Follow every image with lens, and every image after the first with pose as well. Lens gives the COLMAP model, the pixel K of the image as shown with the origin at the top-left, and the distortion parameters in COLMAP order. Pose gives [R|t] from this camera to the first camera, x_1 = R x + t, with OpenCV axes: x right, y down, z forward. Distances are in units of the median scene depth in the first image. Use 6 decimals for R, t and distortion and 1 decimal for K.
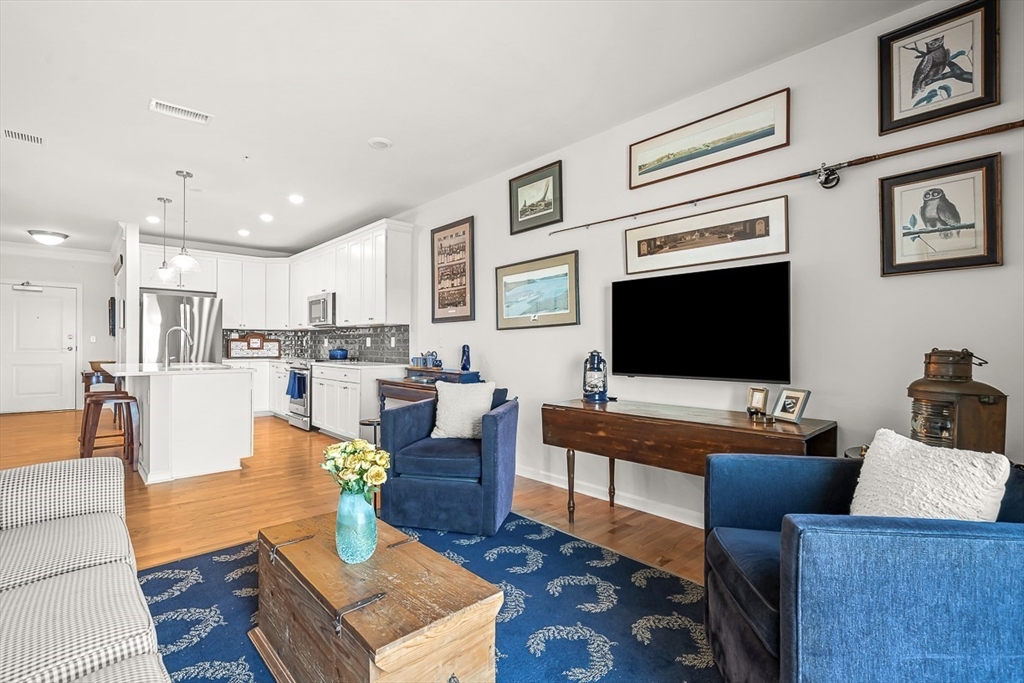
lens RADIAL K [[467.8, 0, 509.2], [0, 467.8, 344.9], [0, 0, 1]] dist [0.001158, -0.000191]
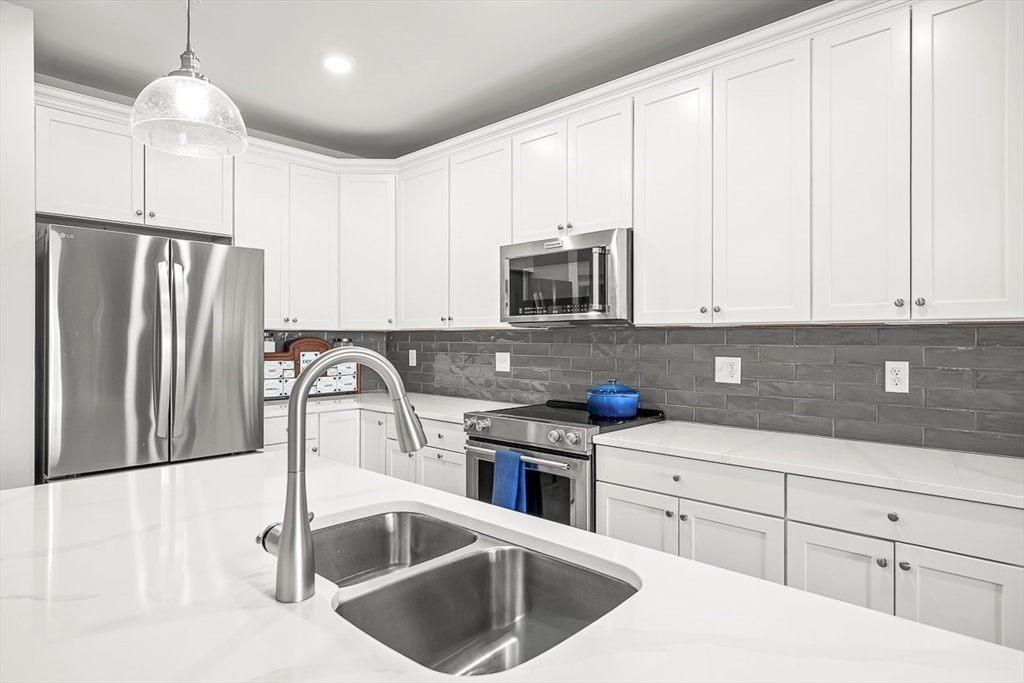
lens RADIAL K [[578.8, 0, 511.1], [0, 578.8, 336.8], [0, 0, 1]] dist [0.003641, 0.000948]
pose [[0.997559, -0.004132, 0.069712, -0.489564], [0.004143, 0.999991, -0.000017, -0.031421], [-0.069712, 0.000306, 0.997567, 0.575221]]
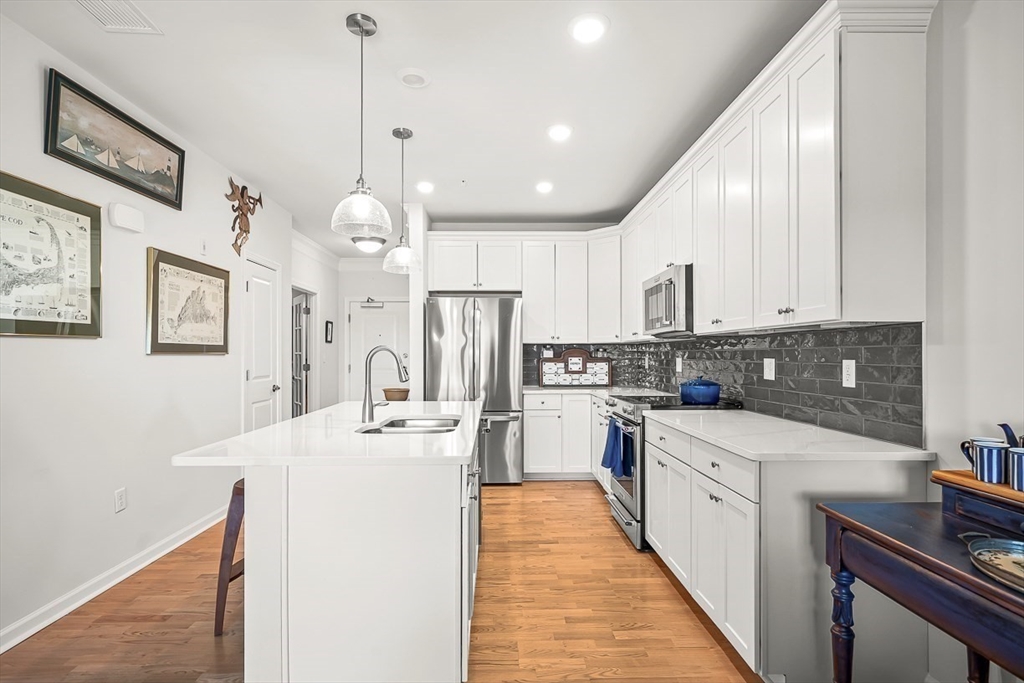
lens RADIAL K [[509.6, 0, 508.3], [0, 509.6, 354.7], [0, 0, 1]] dist [-0.001983, -0.000105]
pose [[0.750134, -0.005983, -0.661259, -0.170496], [0.006363, 0.999978, -0.001829, -0.019839], [0.661255, -0.002836, 0.750156, 0.489887]]
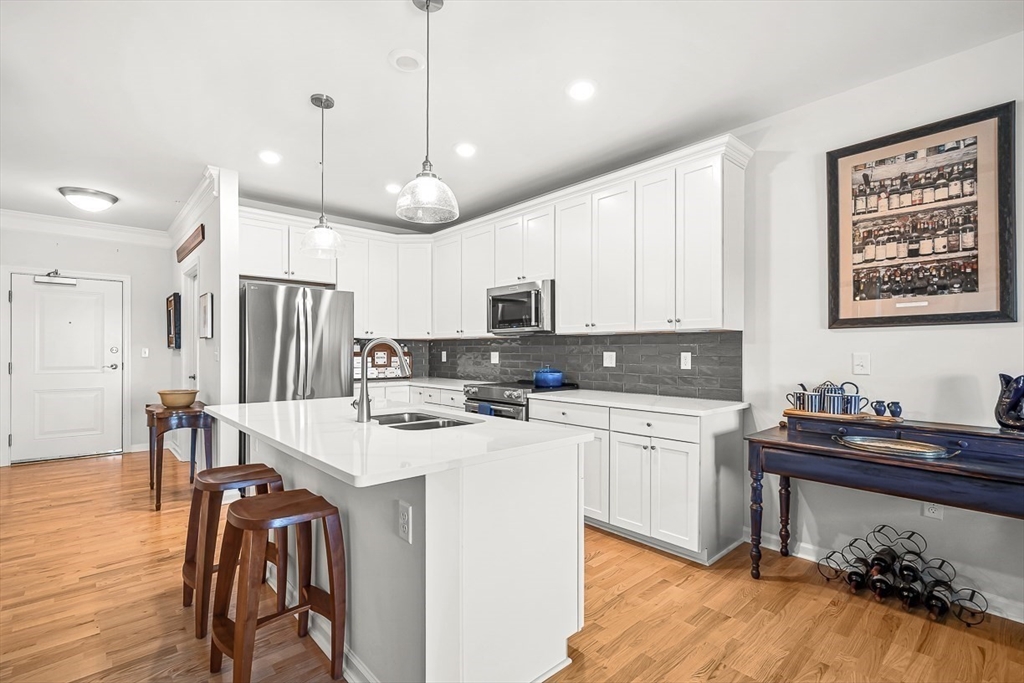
lens RADIAL K [[464.6, 0, 511.9], [0, 464.6, 350.3], [0, 0, 1]] dist [-0.000594, -0.000146]
pose [[0.999970, -0.004639, -0.006200, -0.422555], [0.004658, 0.999984, 0.003077, -0.020271], [0.006185, -0.003106, 0.999976, 0.383741]]
